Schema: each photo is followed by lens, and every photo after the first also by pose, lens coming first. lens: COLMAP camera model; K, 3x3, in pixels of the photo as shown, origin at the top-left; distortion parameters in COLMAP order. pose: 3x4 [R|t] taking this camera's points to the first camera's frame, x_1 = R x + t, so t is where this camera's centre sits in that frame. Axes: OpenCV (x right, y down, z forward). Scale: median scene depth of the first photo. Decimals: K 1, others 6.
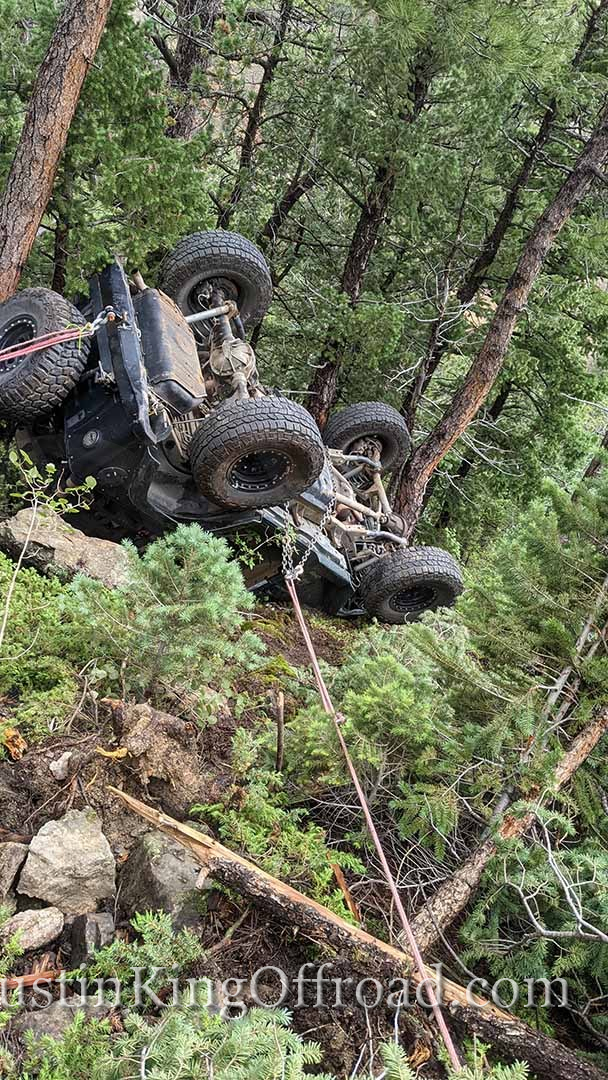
lens RADIAL K [[883.4, 0, 304.0], [0, 883.4, 540.0], [0, 0, 1]] dist [0.064381, -0.138292]
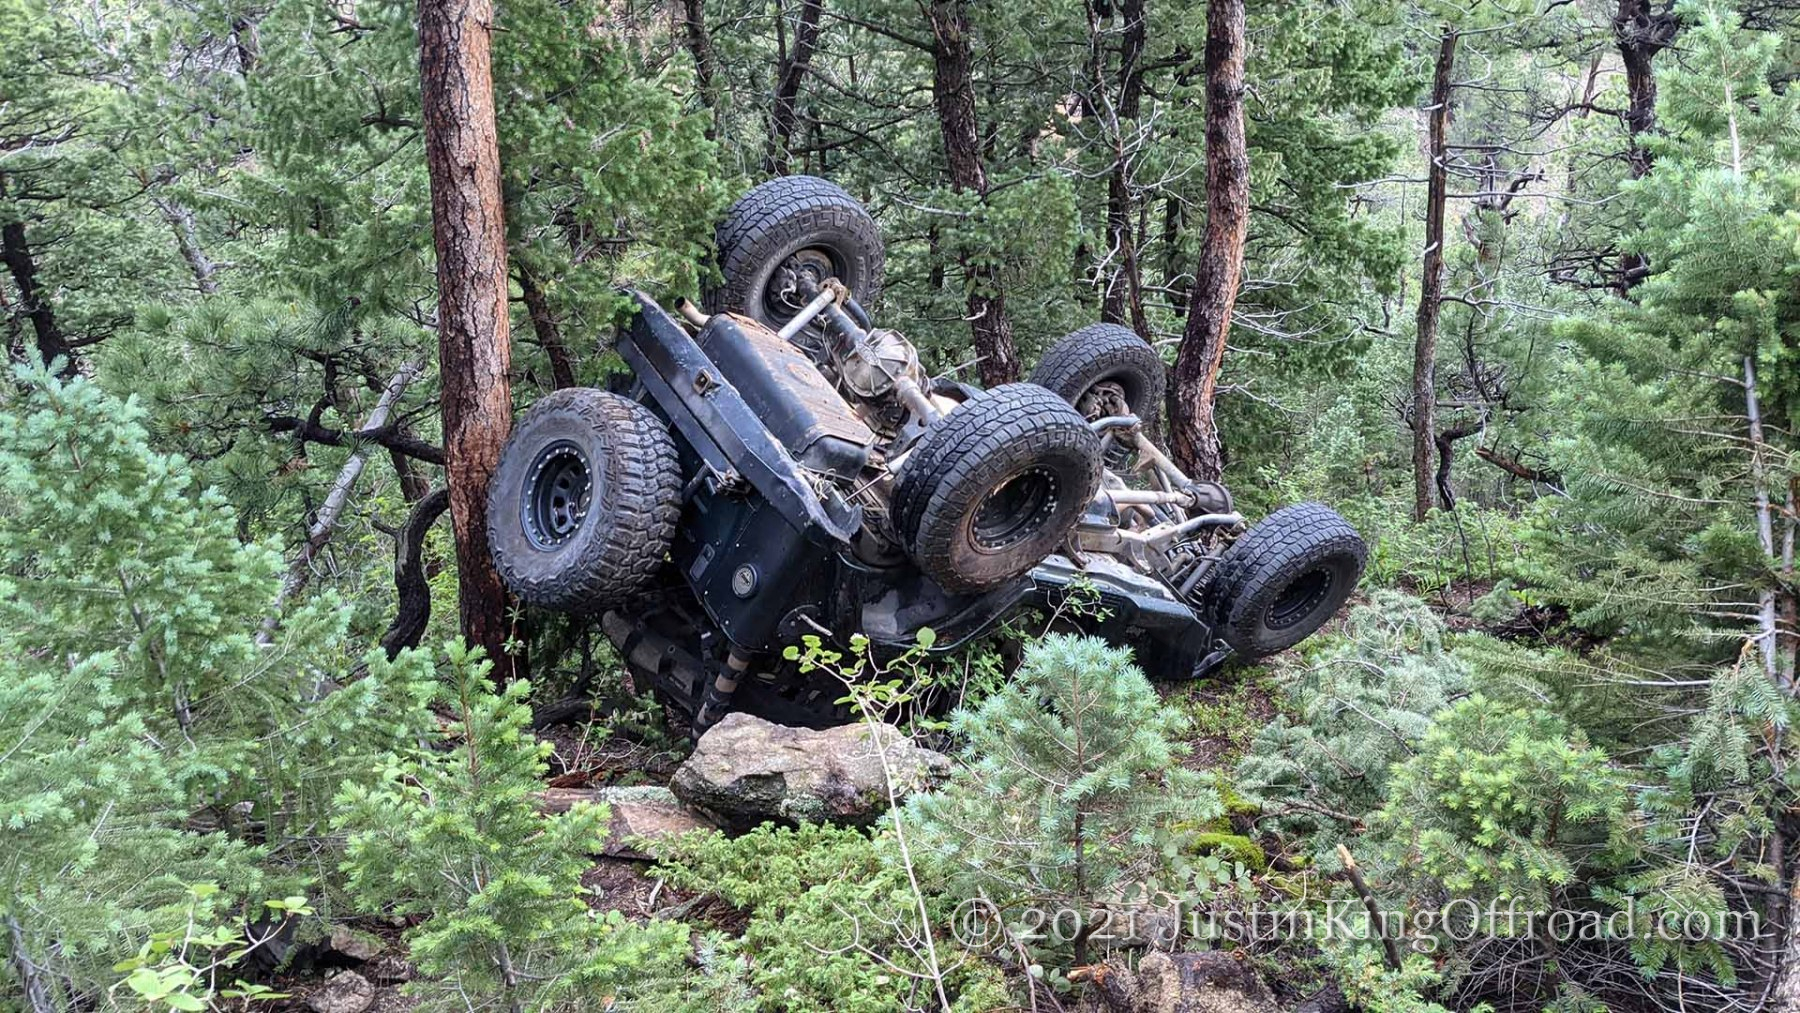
lens RADIAL K [[1483.5, 0, 900.0], [0, 1483.5, 506.5], [0, 0, 1]] dist [0.022717, -0.014895]
pose [[0.906549, -0.421983, -0.009917, -0.095409], [0.420494, 0.904899, -0.065899, -0.041320], [0.036783, 0.055571, 0.997777, -0.006790]]
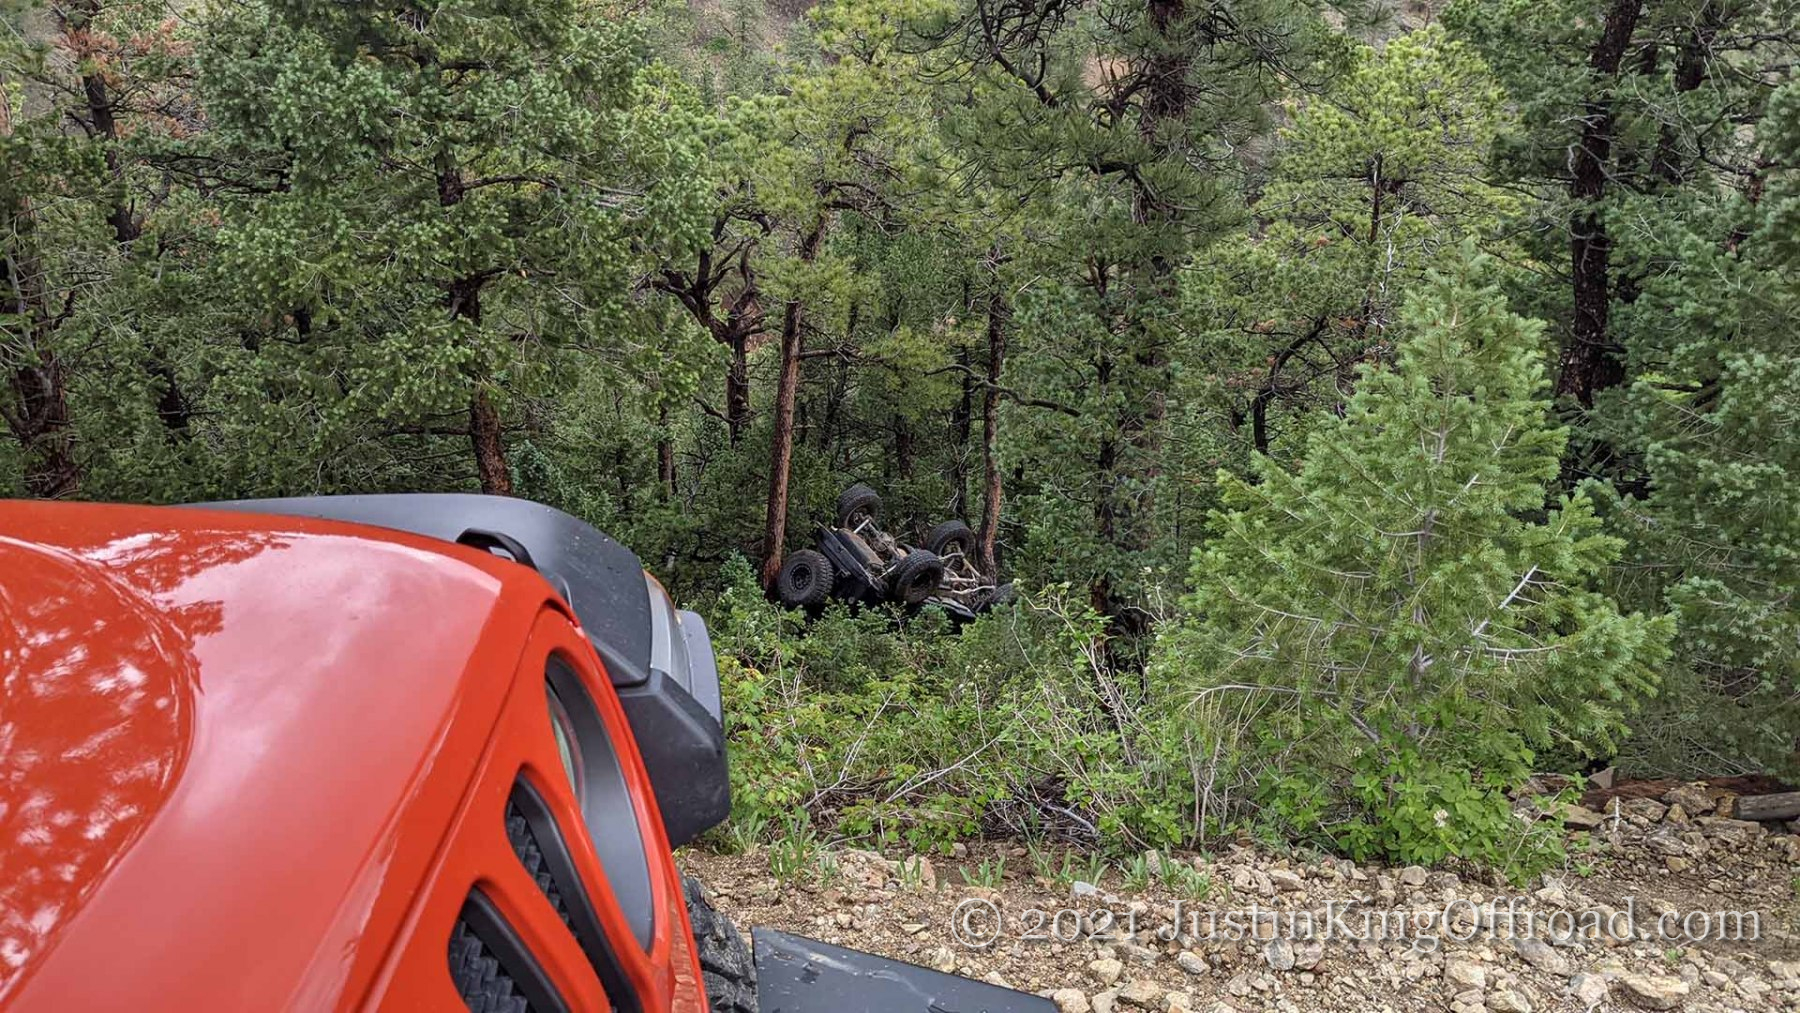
lens RADIAL K [[1483.5, 0, 900.0], [0, 1483.5, 506.5], [0, 0, 1]] dist [0.022717, -0.014895]
pose [[0.908565, -0.411946, 0.069353, -0.248609], [0.417056, 0.904001, -0.094051, 0.071121], [-0.023951, 0.114376, 0.993149, -2.484514]]
